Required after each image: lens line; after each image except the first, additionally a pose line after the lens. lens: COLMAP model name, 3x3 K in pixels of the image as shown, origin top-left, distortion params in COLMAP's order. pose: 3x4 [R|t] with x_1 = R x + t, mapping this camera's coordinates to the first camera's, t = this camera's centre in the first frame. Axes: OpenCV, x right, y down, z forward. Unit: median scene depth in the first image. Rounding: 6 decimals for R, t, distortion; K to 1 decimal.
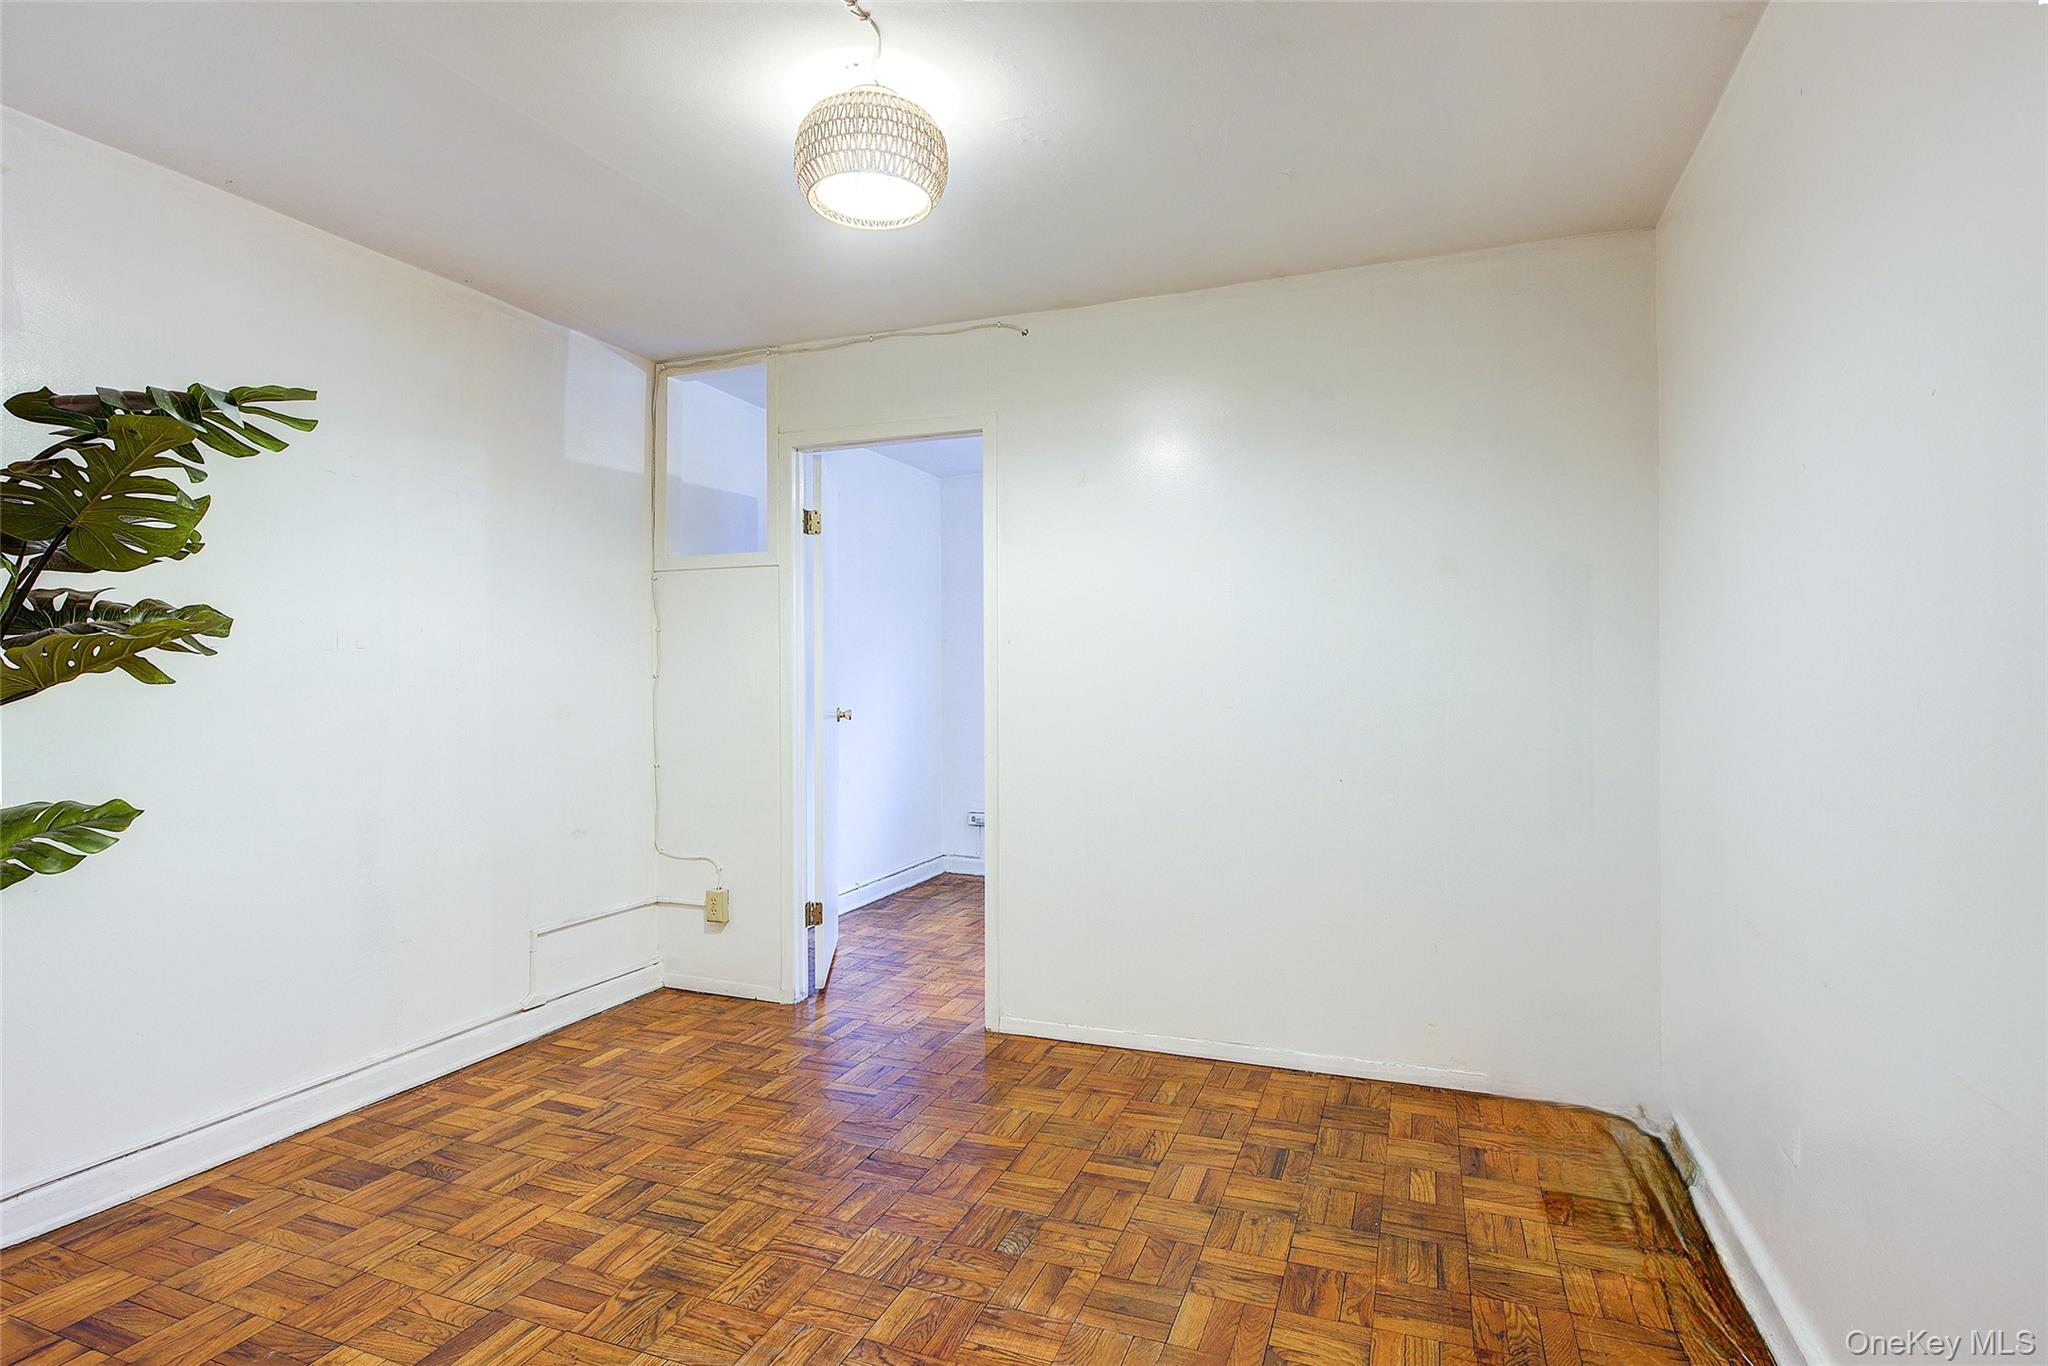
lens RADIAL K [[1068.9, 0, 1024.0], [0, 1068.9, 683.0], [0, 0, 1]] dist [-0.000305, -0.000032]
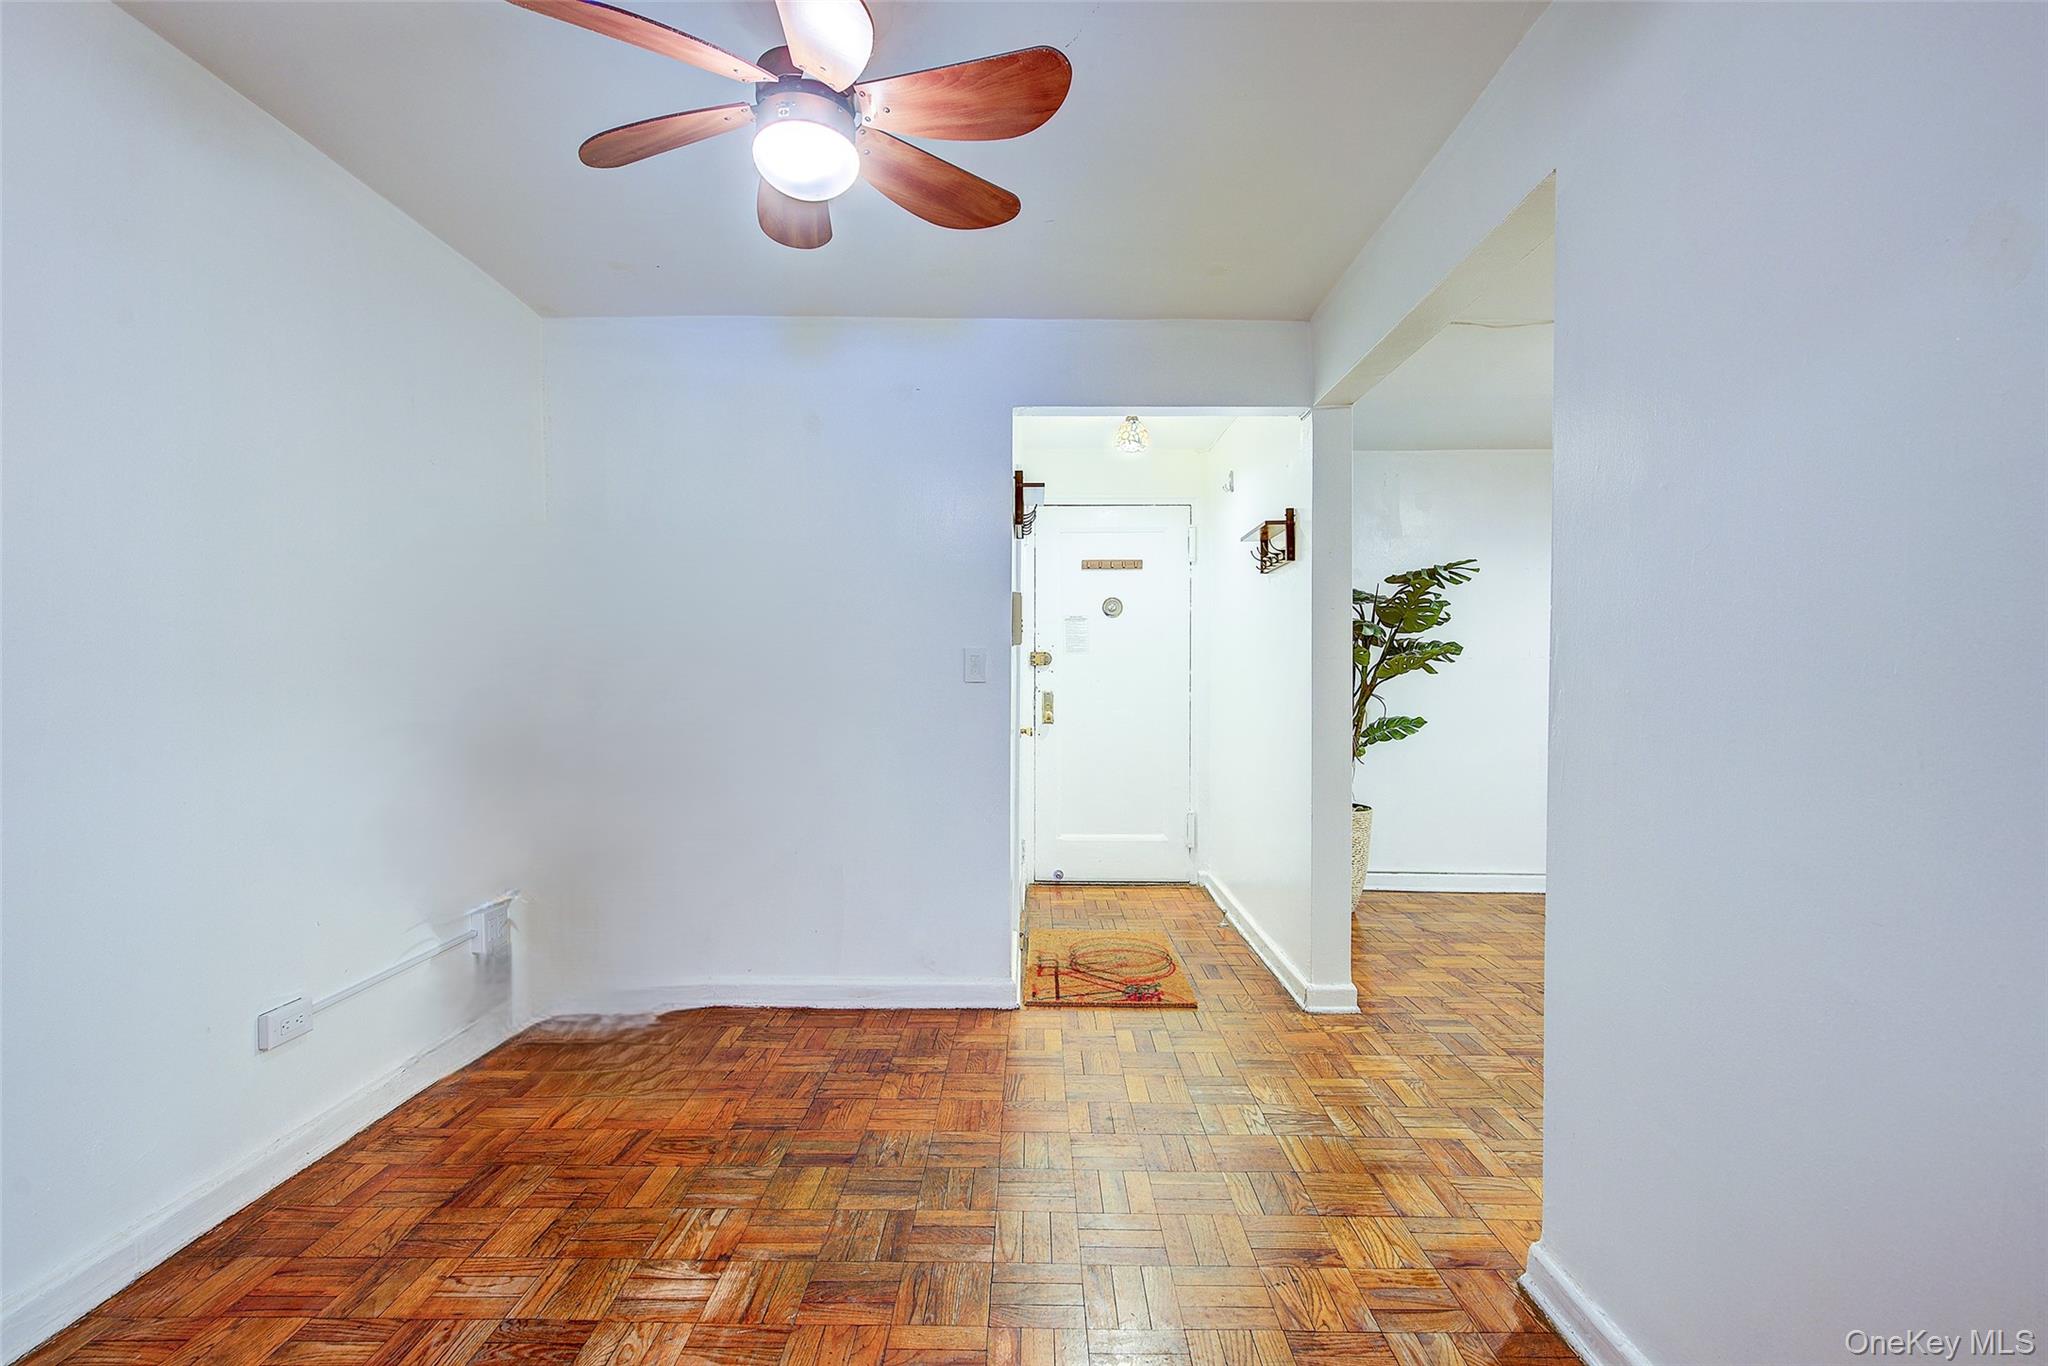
lens RADIAL K [[914.1, 0, 1028.1], [0, 914.1, 675.4], [0, 0, 1]] dist [-0.000645, -0.000215]
pose [[0.350034, 0.001187, -0.936736, 0.958598], [-0.011087, 0.999934, -0.002875, 0.023287], [0.936672, 0.011392, 0.350024, -0.725822]]
